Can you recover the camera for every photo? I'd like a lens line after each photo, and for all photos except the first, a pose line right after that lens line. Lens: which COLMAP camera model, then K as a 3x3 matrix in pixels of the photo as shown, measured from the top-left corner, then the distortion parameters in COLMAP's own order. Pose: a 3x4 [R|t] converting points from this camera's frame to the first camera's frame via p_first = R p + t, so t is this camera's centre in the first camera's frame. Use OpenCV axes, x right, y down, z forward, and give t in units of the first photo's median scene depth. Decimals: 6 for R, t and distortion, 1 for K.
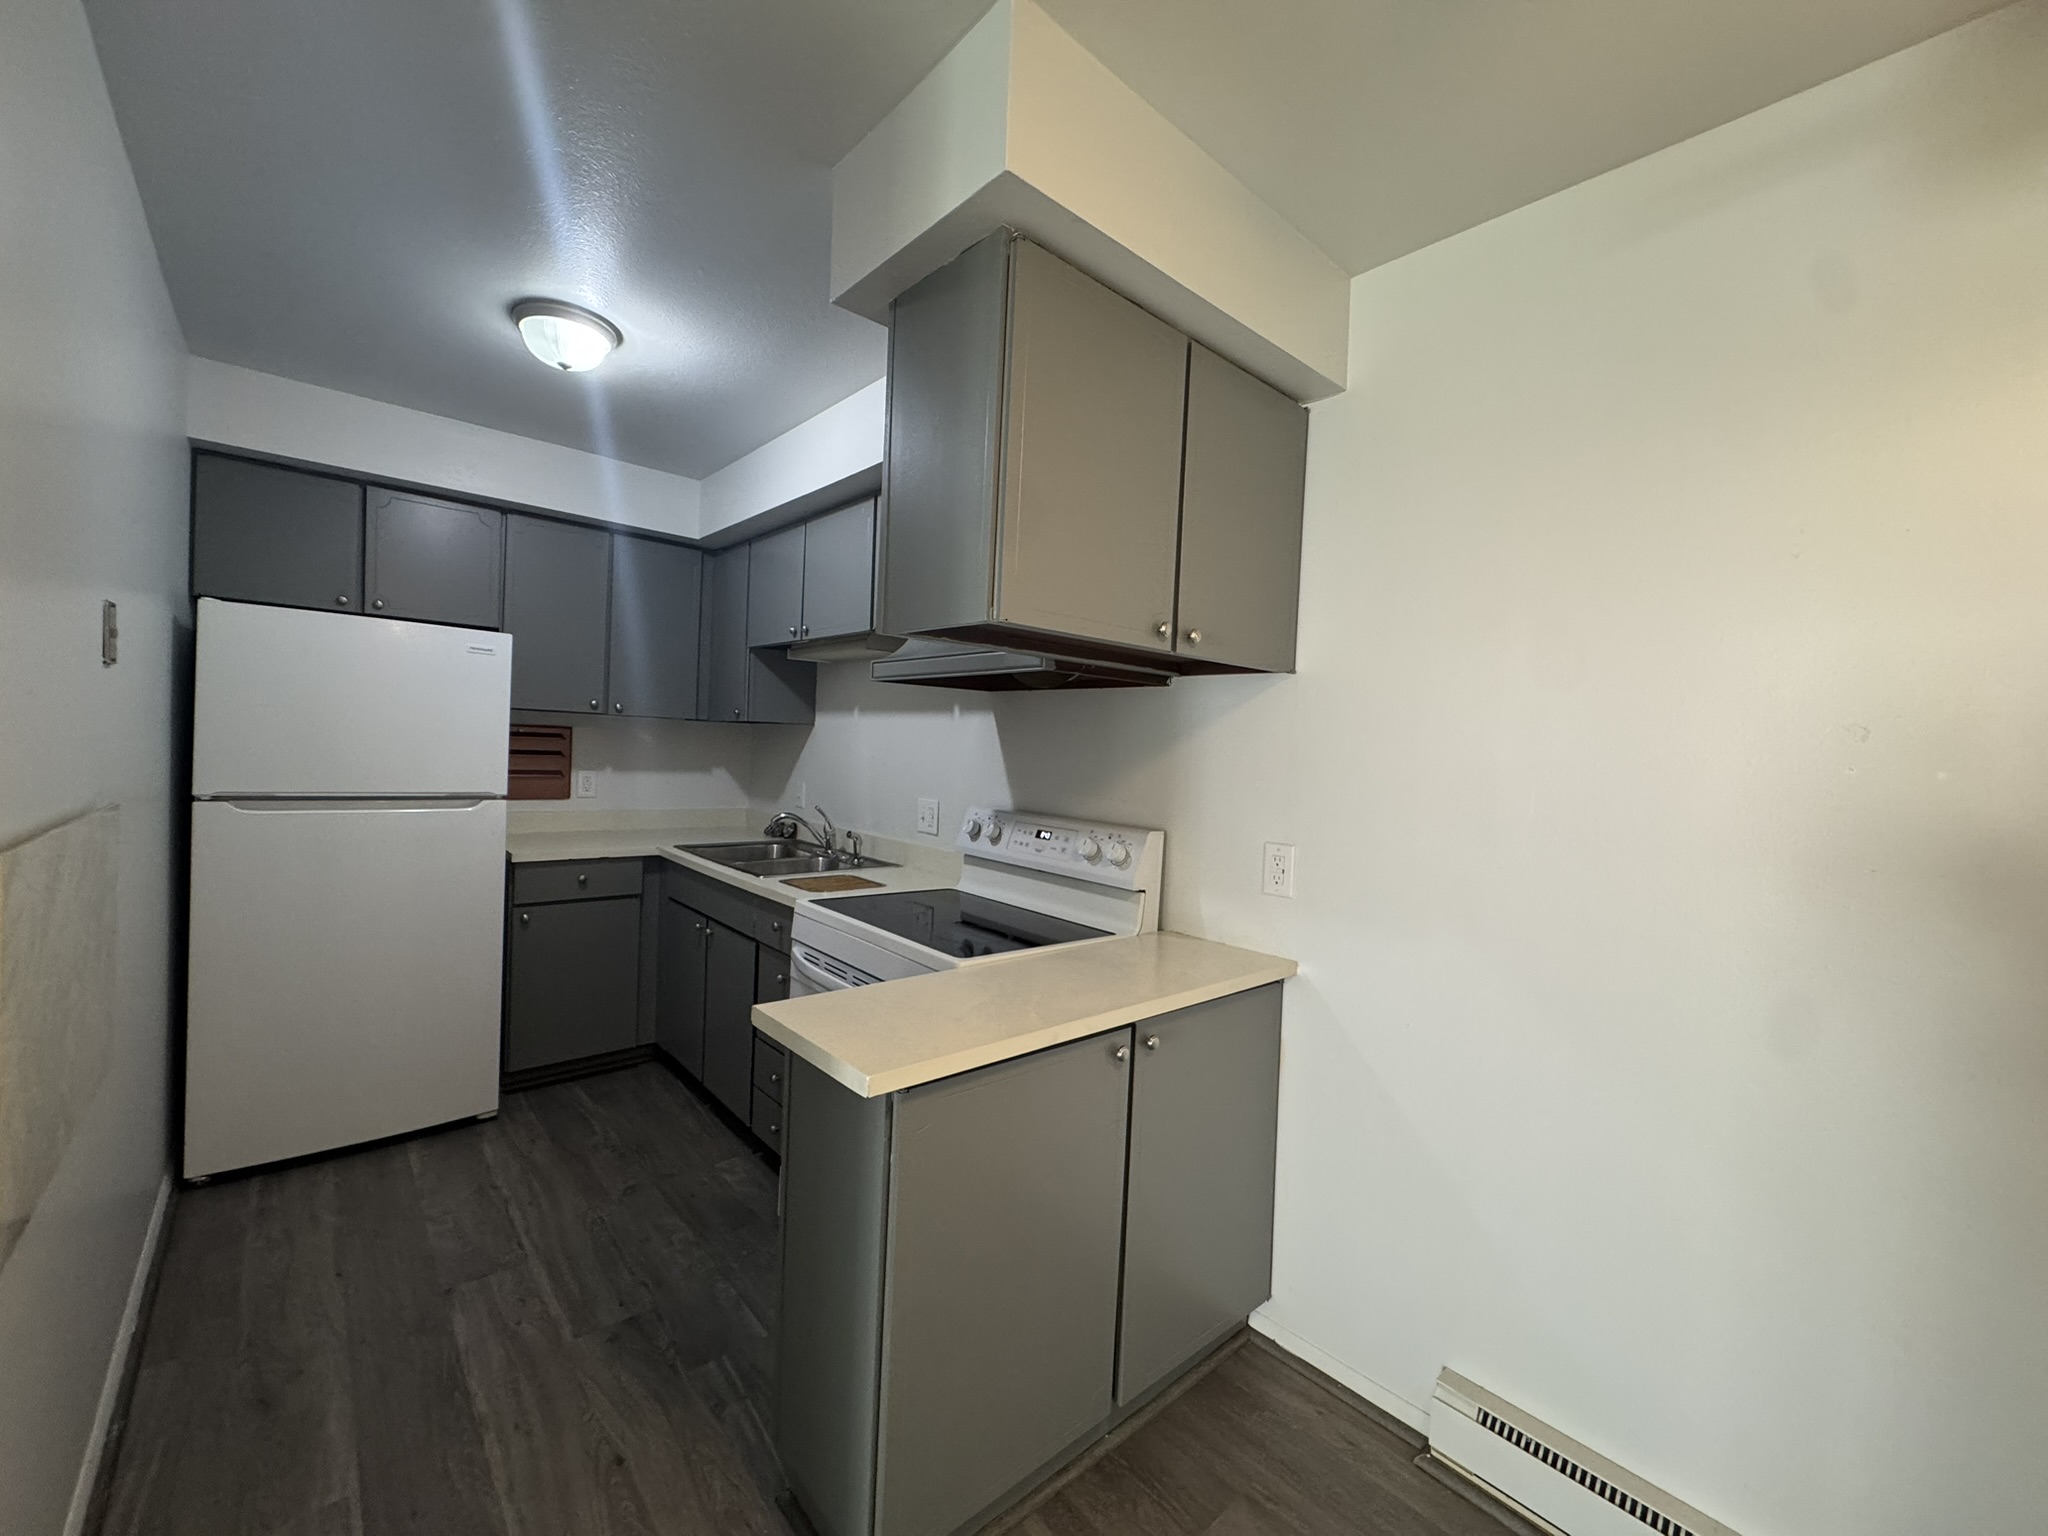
lens RADIAL K [[815.4, 0, 1028.1], [0, 815.4, 769.9], [0, 0, 1]] dist [-0.002467, -0.000795]
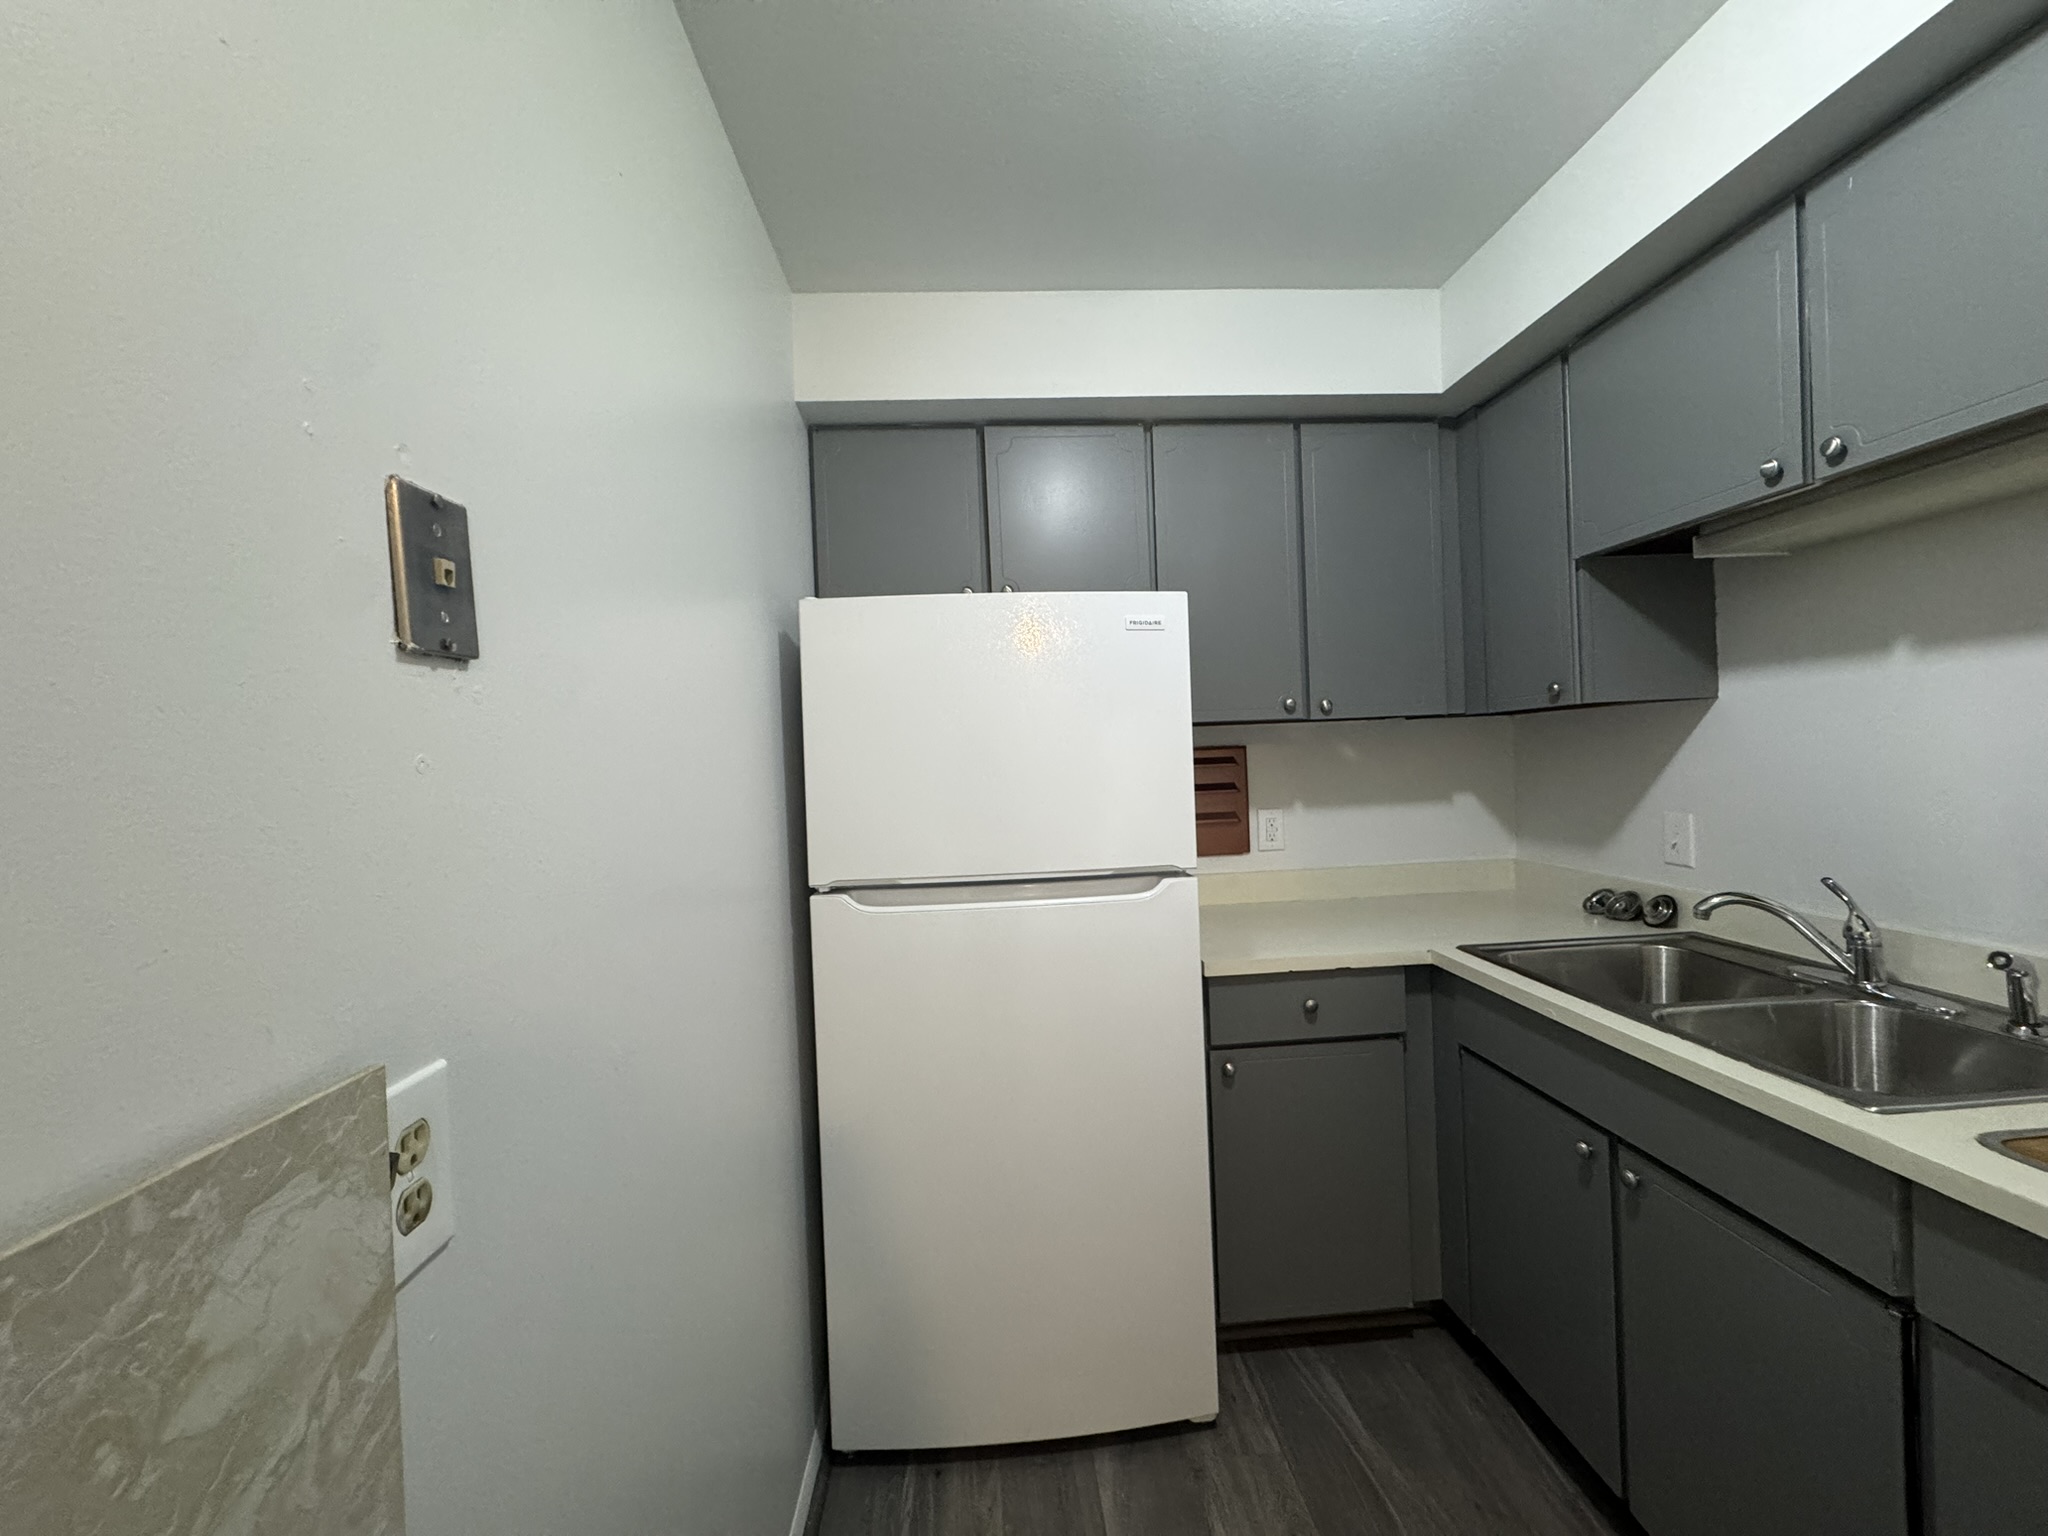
lens RADIAL K [[815.4, 0, 1025.1], [0, 815.4, 770.3], [0, 0, 1]] dist [-0.002467, -0.000795]
pose [[0.782767, -0.068316, -0.618554, -0.329796], [0.059843, 0.997613, -0.034451, -0.023060], [0.619431, -0.010049, 0.784987, 0.416144]]
